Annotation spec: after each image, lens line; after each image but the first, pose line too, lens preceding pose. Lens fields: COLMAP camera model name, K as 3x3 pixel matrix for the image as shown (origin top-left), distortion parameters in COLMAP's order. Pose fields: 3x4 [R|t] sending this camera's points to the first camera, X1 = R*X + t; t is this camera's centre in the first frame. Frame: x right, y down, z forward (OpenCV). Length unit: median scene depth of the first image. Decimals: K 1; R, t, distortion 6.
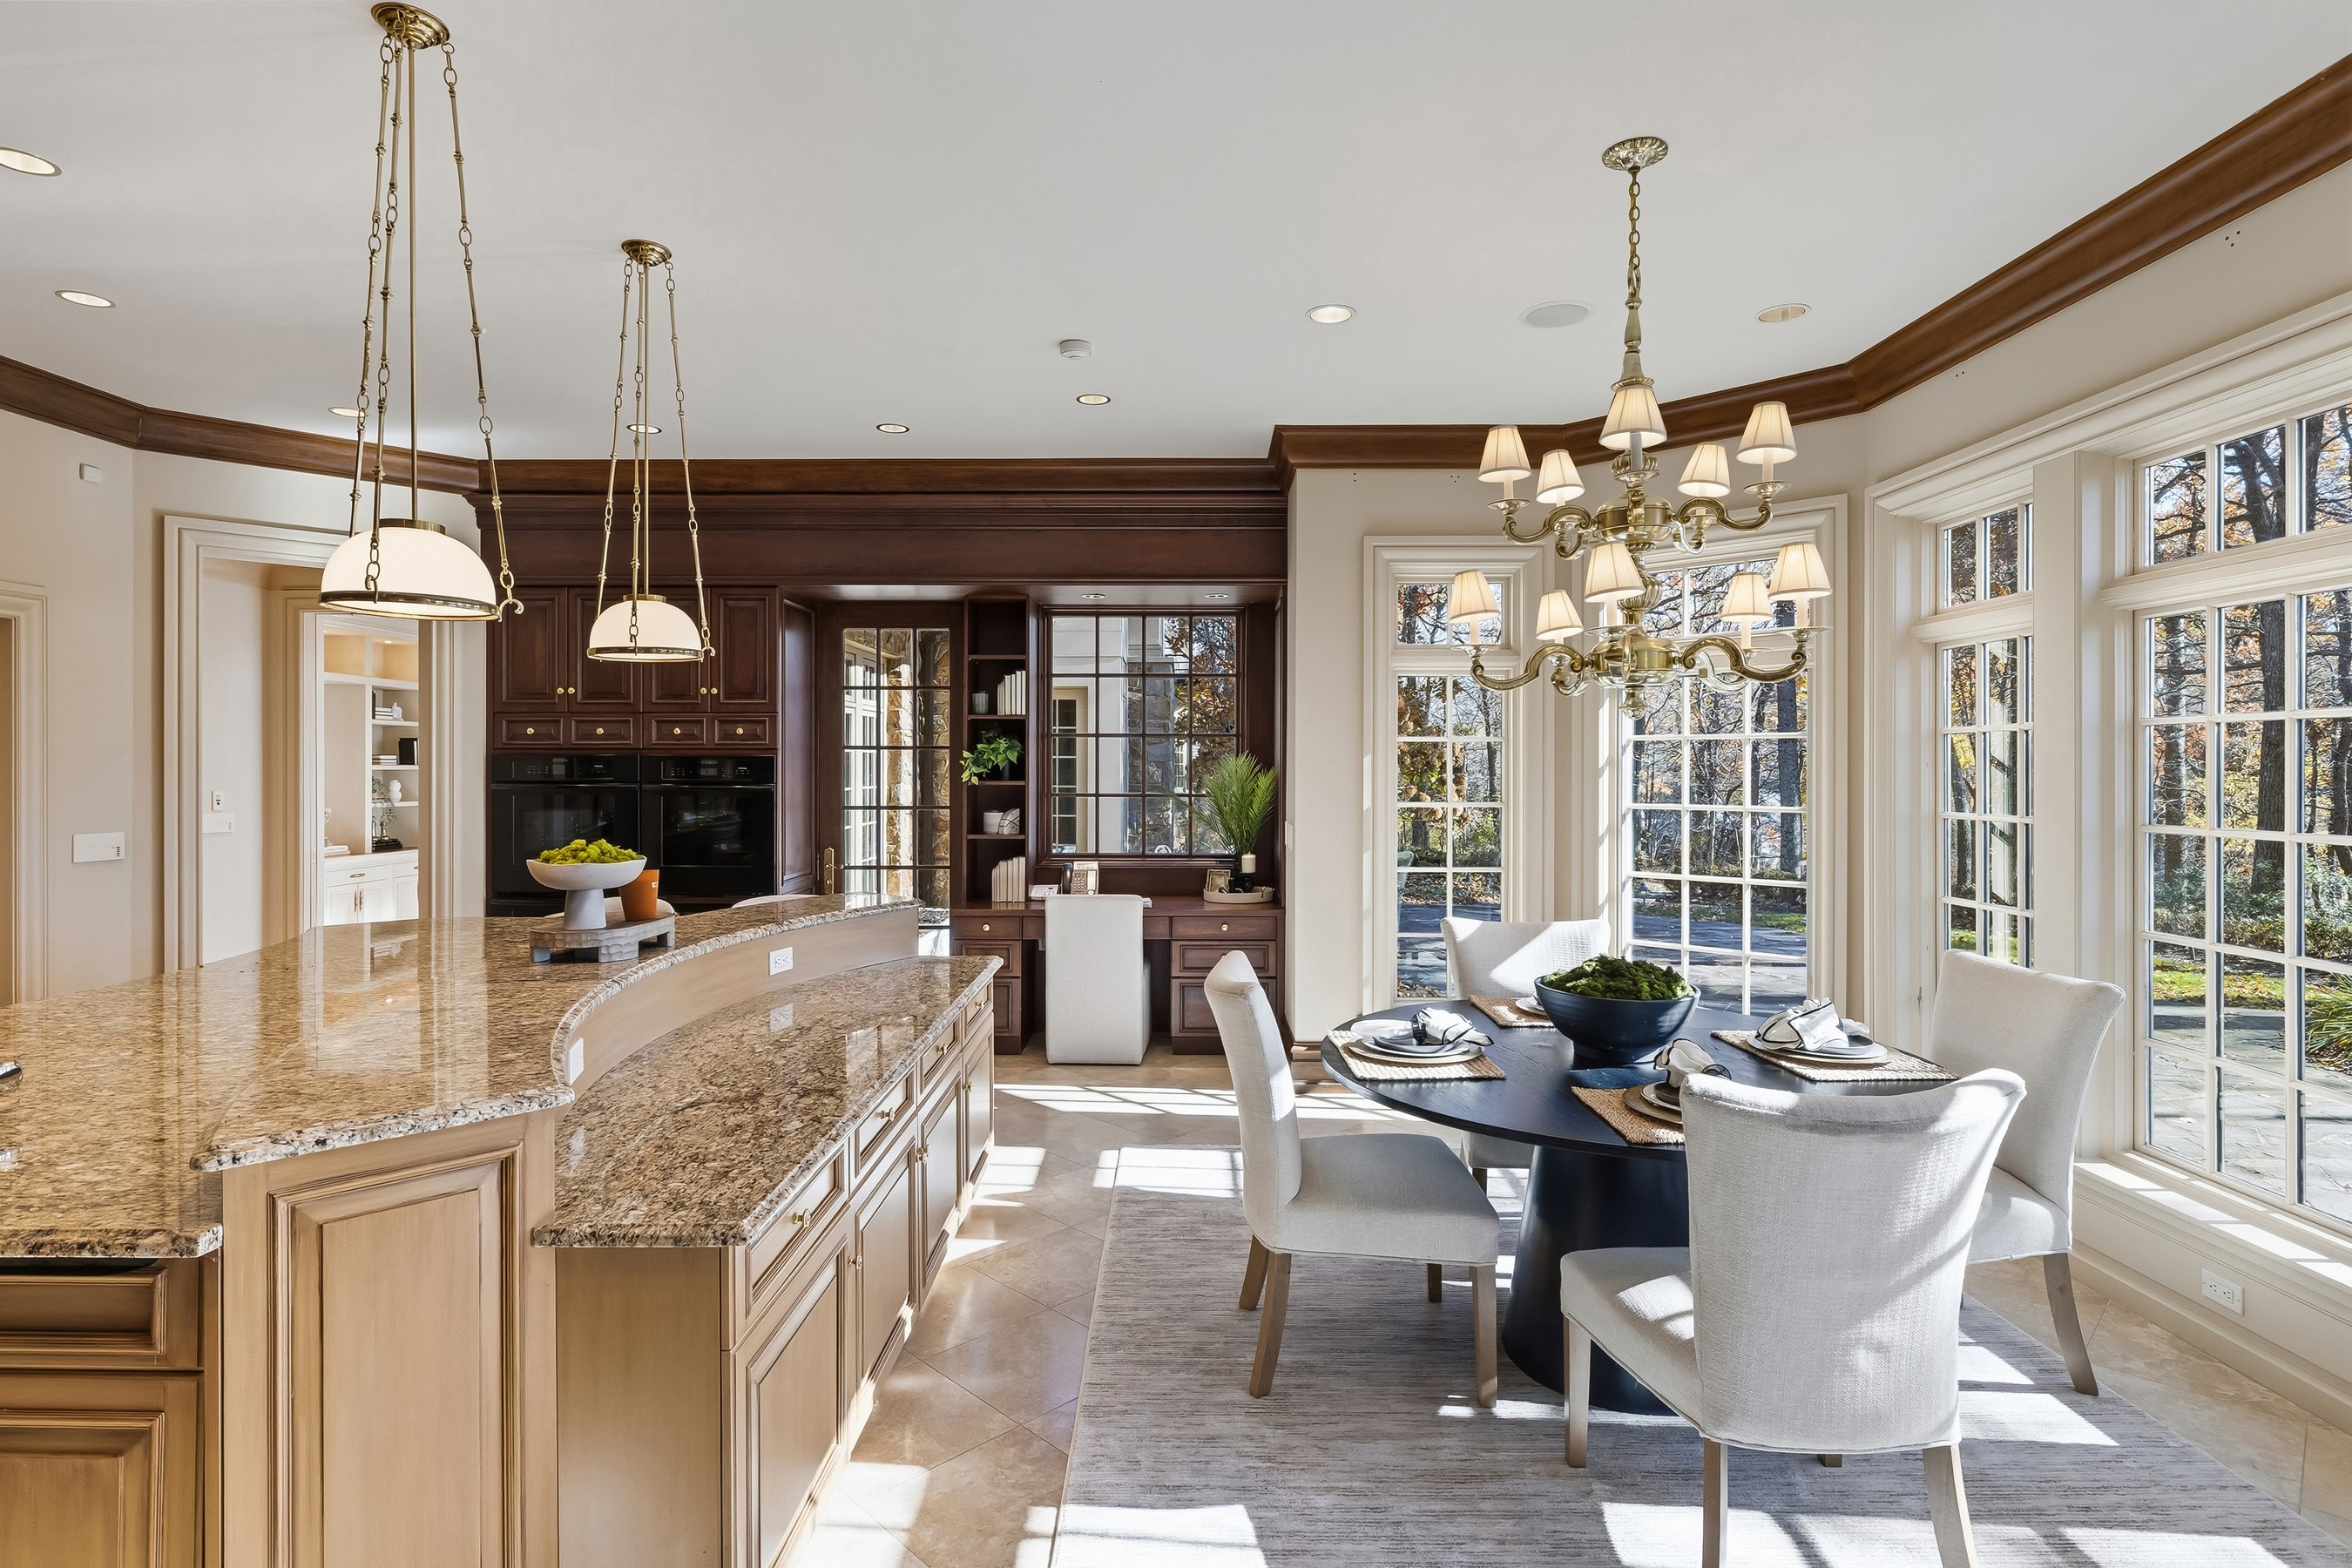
lens RADIAL K [[1195.4, 0, 1169.2], [0, 1195.4, 776.5], [0, 0, 1]] dist [0.001574, 0.000168]
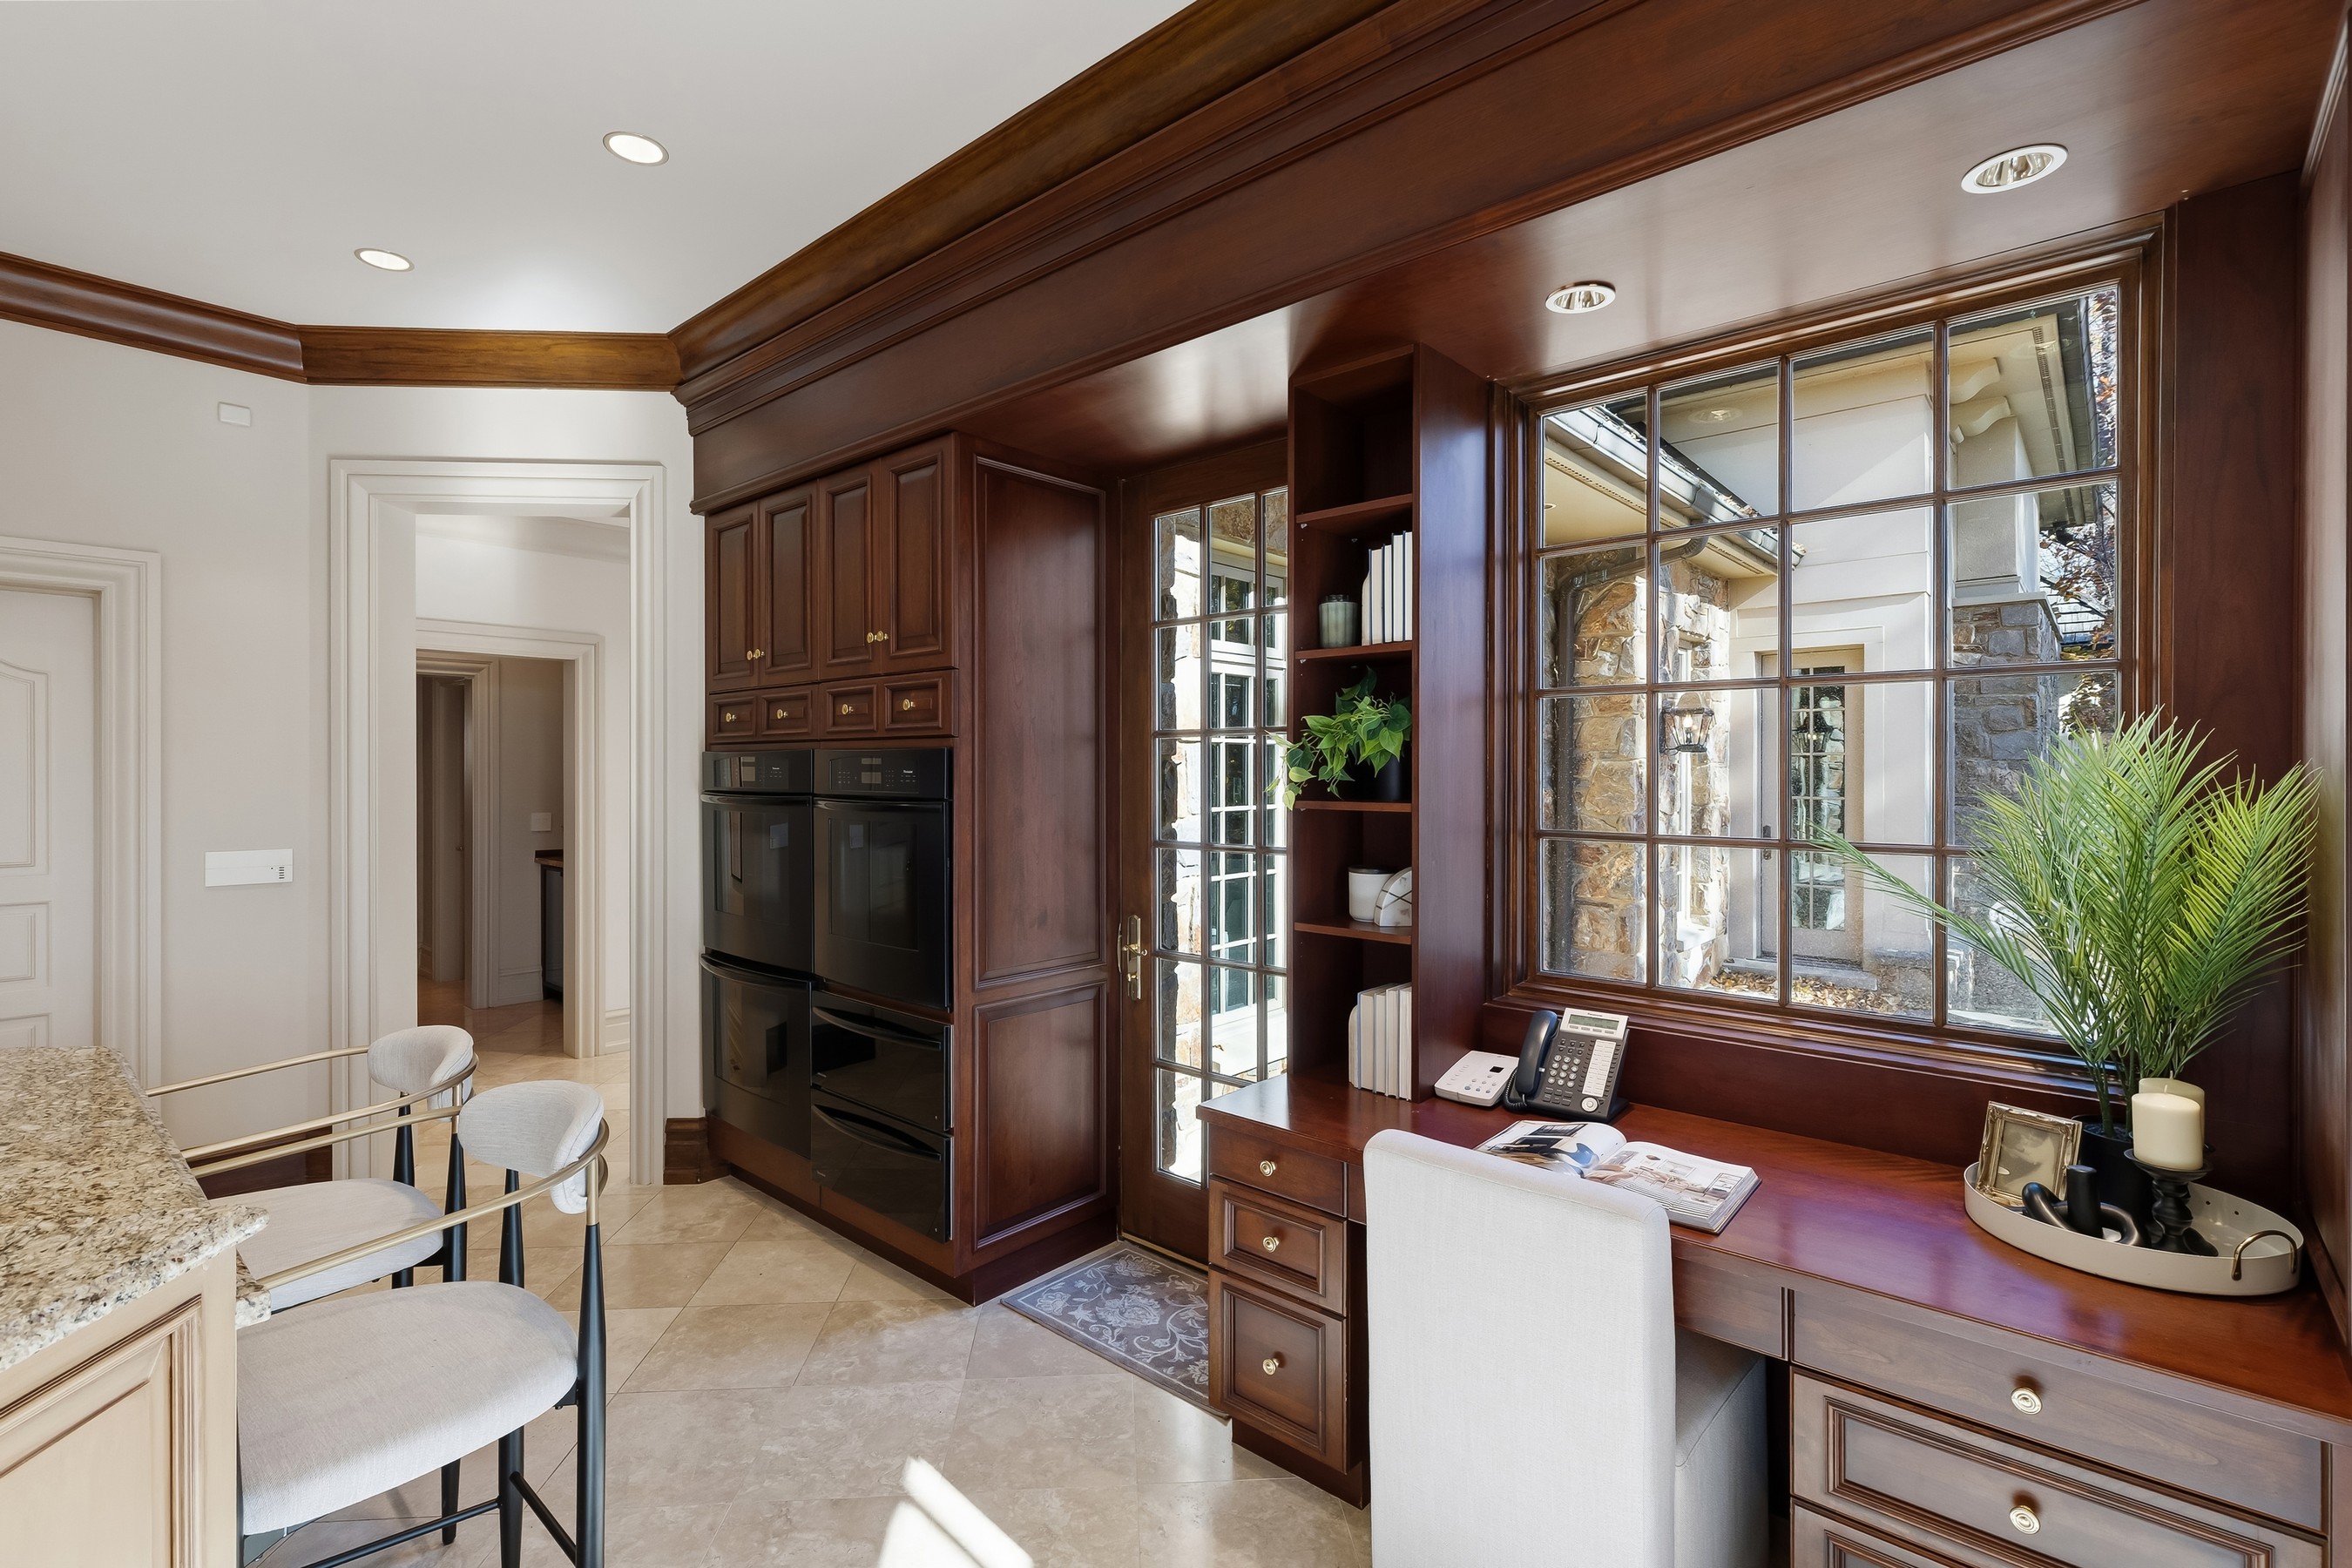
lens RADIAL K [[1057.5, 0, 1183.0], [0, 1057.5, 771.3], [0, 0, 1]] dist [0.006317, -0.002531]
pose [[0.756437, 0.001722, -0.654064, 0.055333], [-0.002801, 0.999996, -0.000607, -0.006724], [0.654061, 0.002291, 0.756439, 0.672186]]
